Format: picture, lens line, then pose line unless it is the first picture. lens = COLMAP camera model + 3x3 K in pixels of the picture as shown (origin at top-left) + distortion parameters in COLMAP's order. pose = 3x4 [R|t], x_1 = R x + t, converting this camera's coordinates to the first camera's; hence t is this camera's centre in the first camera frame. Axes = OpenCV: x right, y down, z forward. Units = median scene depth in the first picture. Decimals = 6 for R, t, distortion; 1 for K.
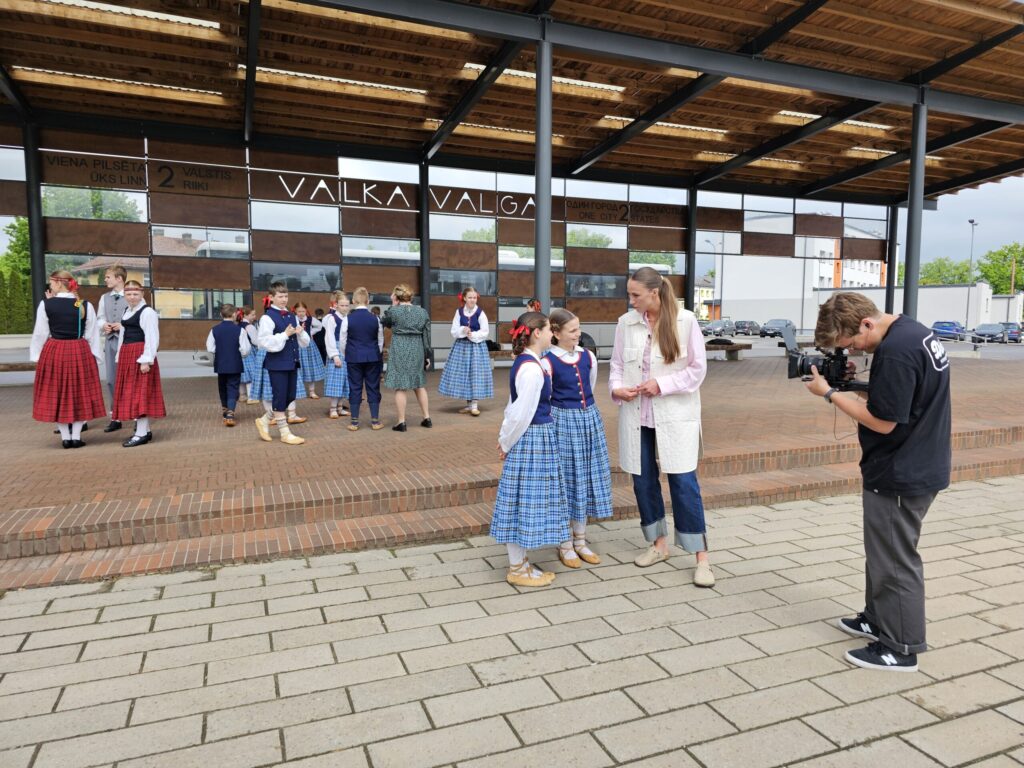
lens RADIAL K [[693.4, 0, 529.8], [0, 693.4, 377.2], [0, 0, 1]] dist [0.024692, -0.025416]
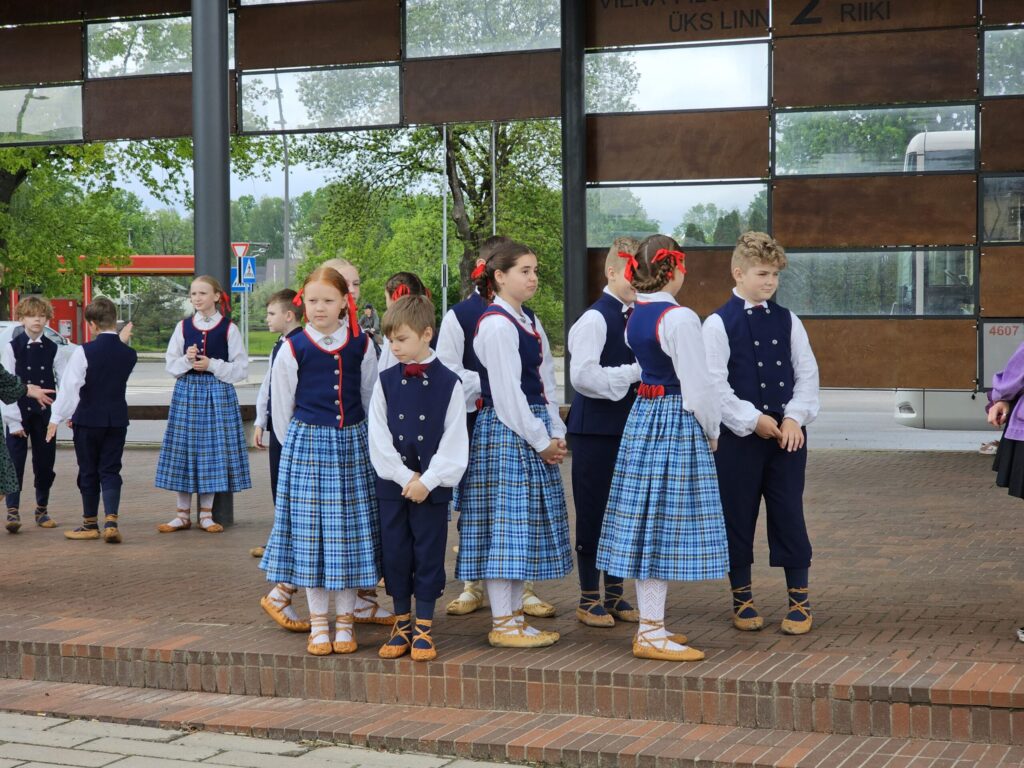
lens RADIAL K [[1981.7, 0, 449.5], [0, 1981.7, 382.7], [0, 0, 1]] dist [-0.007173, 0.148419]
pose [[0.678803, 0.014545, -0.734177, 0.258313], [-0.048760, 0.998490, -0.025302, 0.001638], [0.732700, 0.052973, 0.678487, -0.022444]]
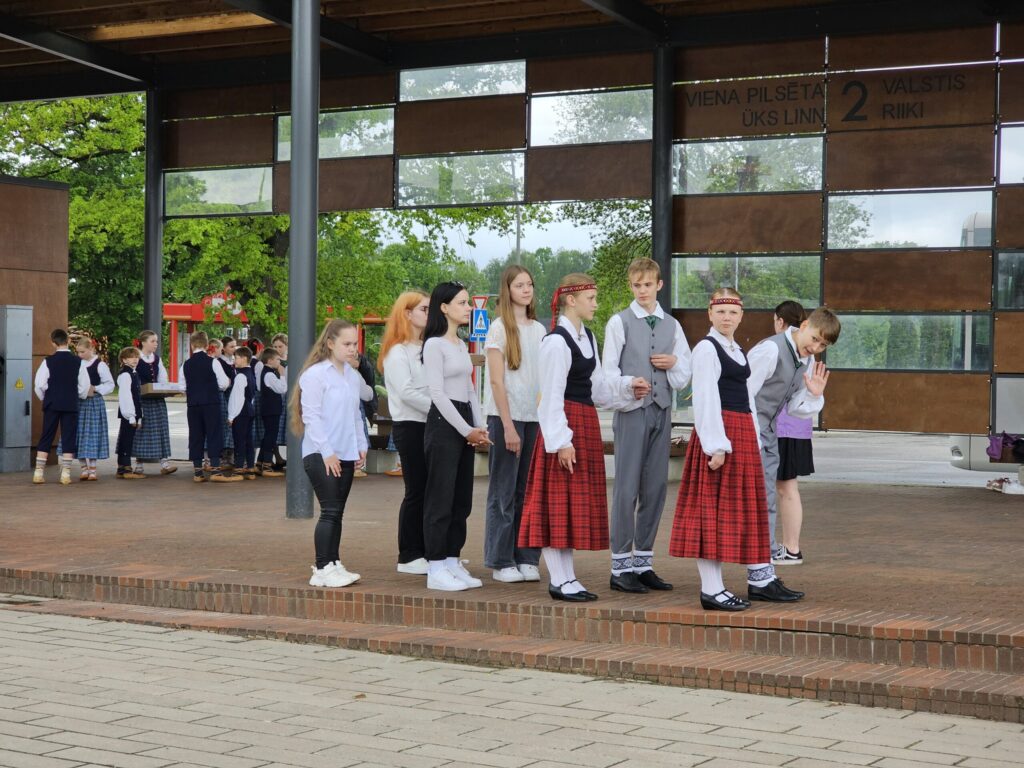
lens RADIAL K [[1981.7, 0, 449.5], [0, 1981.7, 382.7], [0, 0, 1]] dist [-0.007173, 0.148419]
pose [[0.559711, 0.007752, -0.828652, 0.541408], [-0.076049, 0.996217, -0.042047, 0.011113], [0.825191, 0.086552, 0.558183, -0.072362]]
